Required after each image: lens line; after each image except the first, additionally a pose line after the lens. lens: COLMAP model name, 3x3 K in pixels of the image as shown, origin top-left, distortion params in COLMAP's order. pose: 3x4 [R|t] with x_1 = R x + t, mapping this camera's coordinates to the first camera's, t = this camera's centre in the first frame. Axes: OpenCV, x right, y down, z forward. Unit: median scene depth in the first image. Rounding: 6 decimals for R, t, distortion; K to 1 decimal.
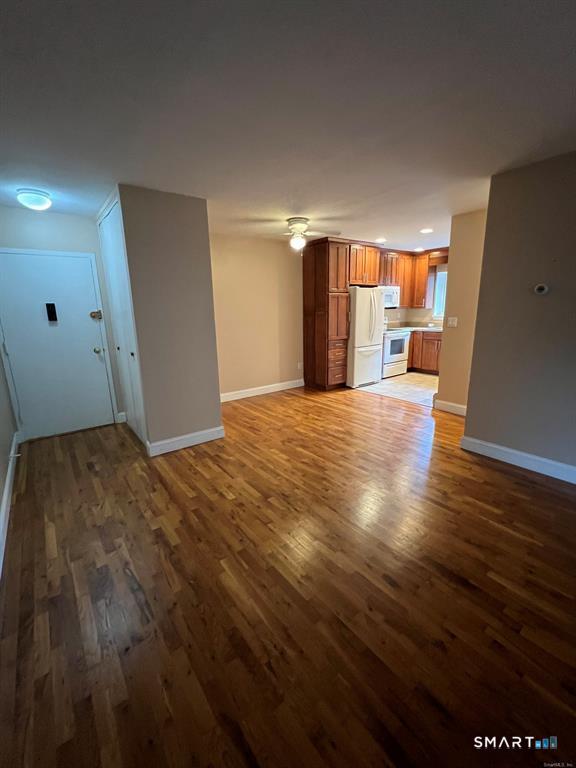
lens RADIAL K [[329.9, 0, 289.1], [0, 329.9, 384.8], [0, 0, 1]] dist [0.003202, 0.000722]
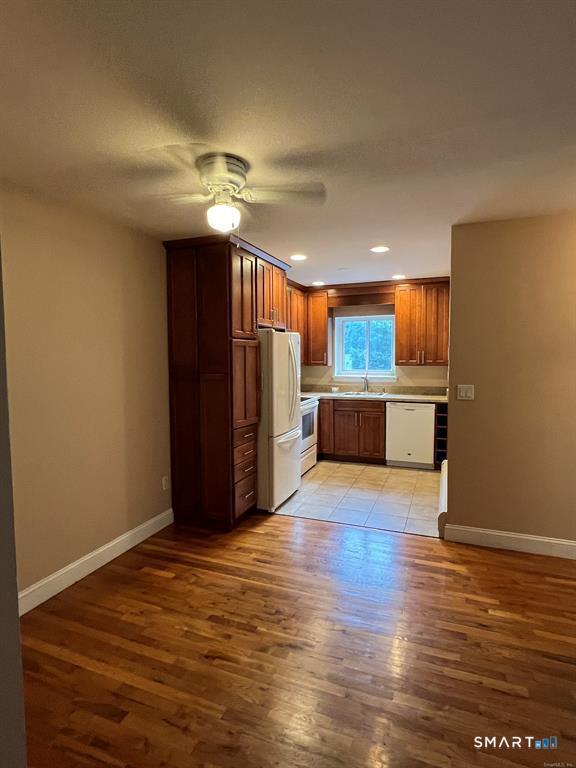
lens RADIAL K [[407.4, 0, 286.9], [0, 407.4, 381.2], [0, 0, 1]] dist [0.012476, -0.000599]
pose [[0.851978, -0.017318, 0.523291, -0.127121], [0.108684, 0.983532, -0.144401, -0.100656], [-0.512173, 0.179900, 0.839830, 0.390549]]
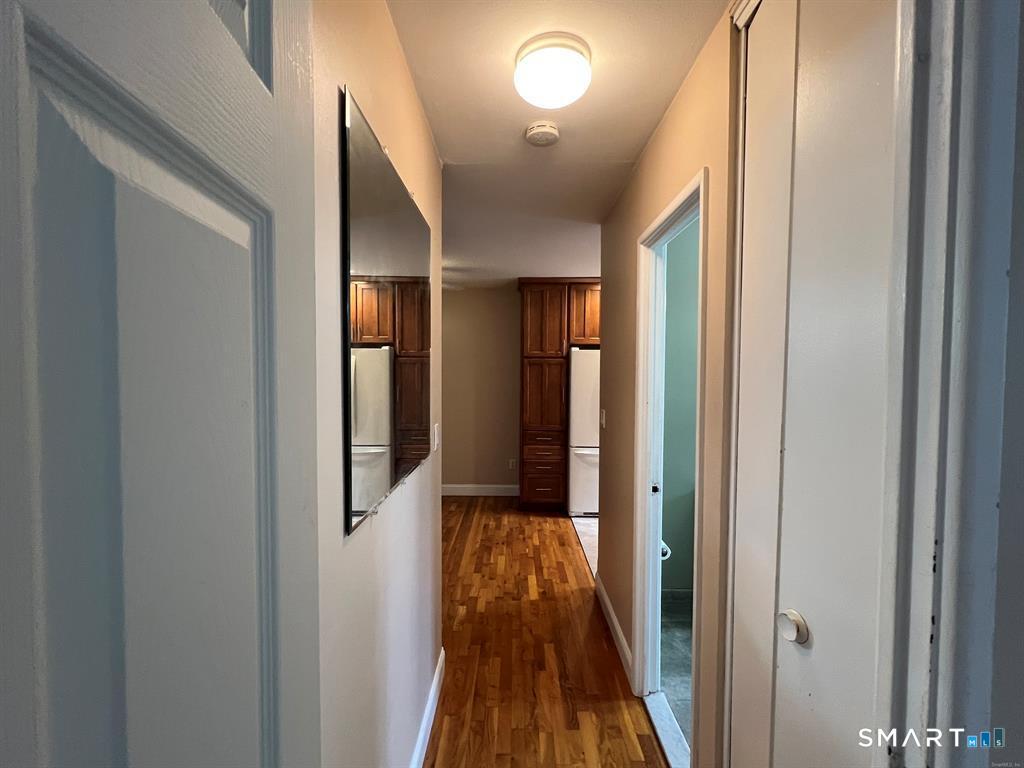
lens RADIAL K [[439.9, 0, 507.5], [0, 439.9, 388.2], [0, 0, 1]] dist [0.003202, 0.000722]
pose [[0.792651, 0.044860, -0.608023, 0.565883], [-0.160137, 0.977592, -0.136635, -0.086030], [0.588269, 0.205671, 0.782074, 0.280673]]
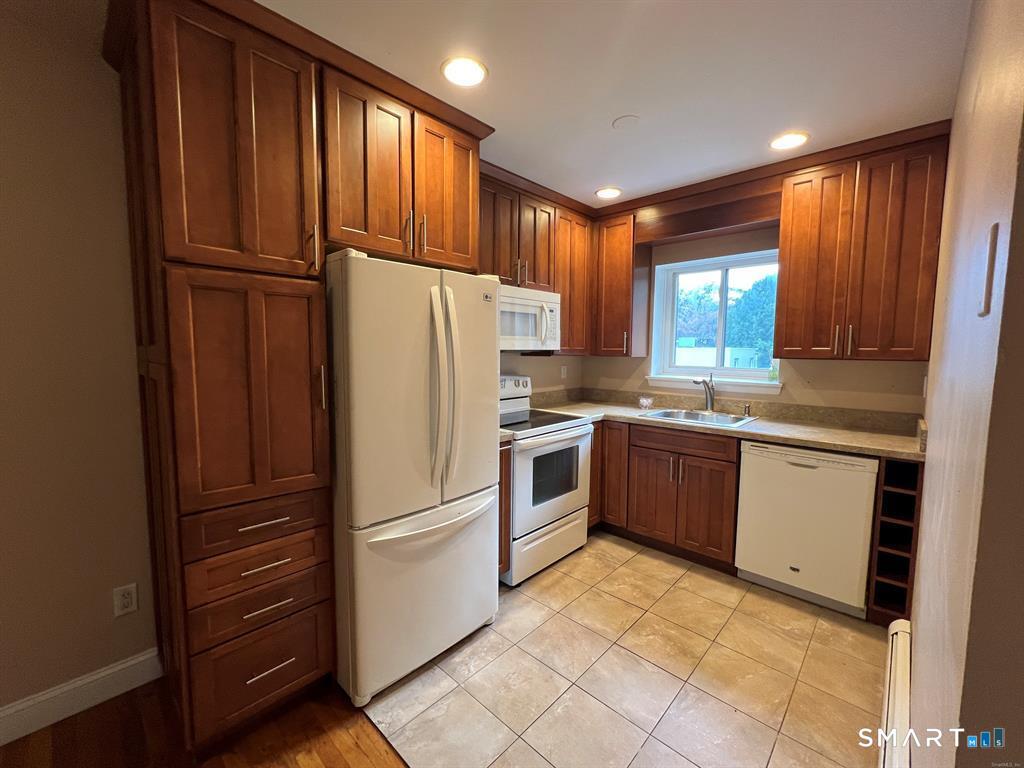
lens RADIAL K [[417.6, 0, 512.9], [0, 417.6, 385.7], [0, 0, 1]] dist [-0.003198, -0.000313]
pose [[0.985783, 0.013214, 0.167505, 0.245258], [0.011021, 0.989672, -0.142929, -0.159161], [-0.167663, 0.142743, 0.975456, 0.678854]]
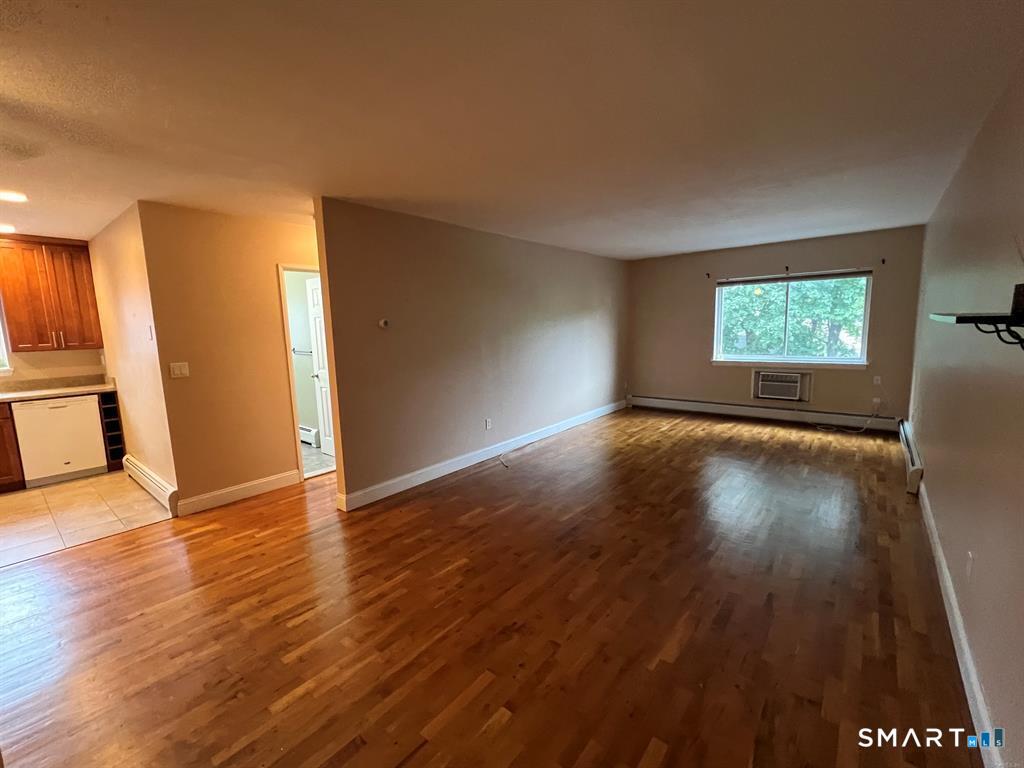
lens RADIAL K [[439.9, 0, 507.9], [0, 439.9, 386.3], [0, 0, 1]] dist [0.003202, 0.000722]
pose [[-0.229571, -0.106999, 0.967393, -0.331694], [0.253356, 0.953104, 0.165542, -0.103030], [-0.939738, 0.283099, -0.191696, 0.427006]]
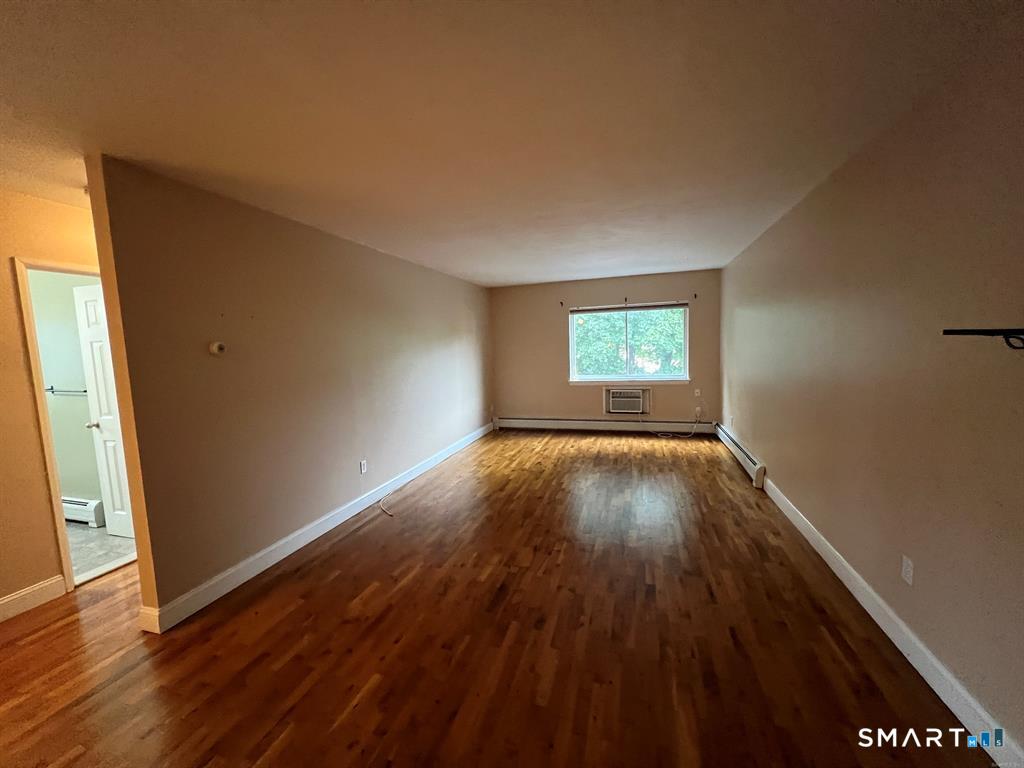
lens RADIAL K [[409.2, 0, 511.0], [0, 409.2, 386.1], [0, 0, 1]] dist [-0.000664, 0.000781]
pose [[-0.579621, -0.038314, 0.813985, -0.186608], [0.231473, 0.950006, 0.209544, -0.111175], [-0.781319, 0.309871, -0.541775, 0.452643]]
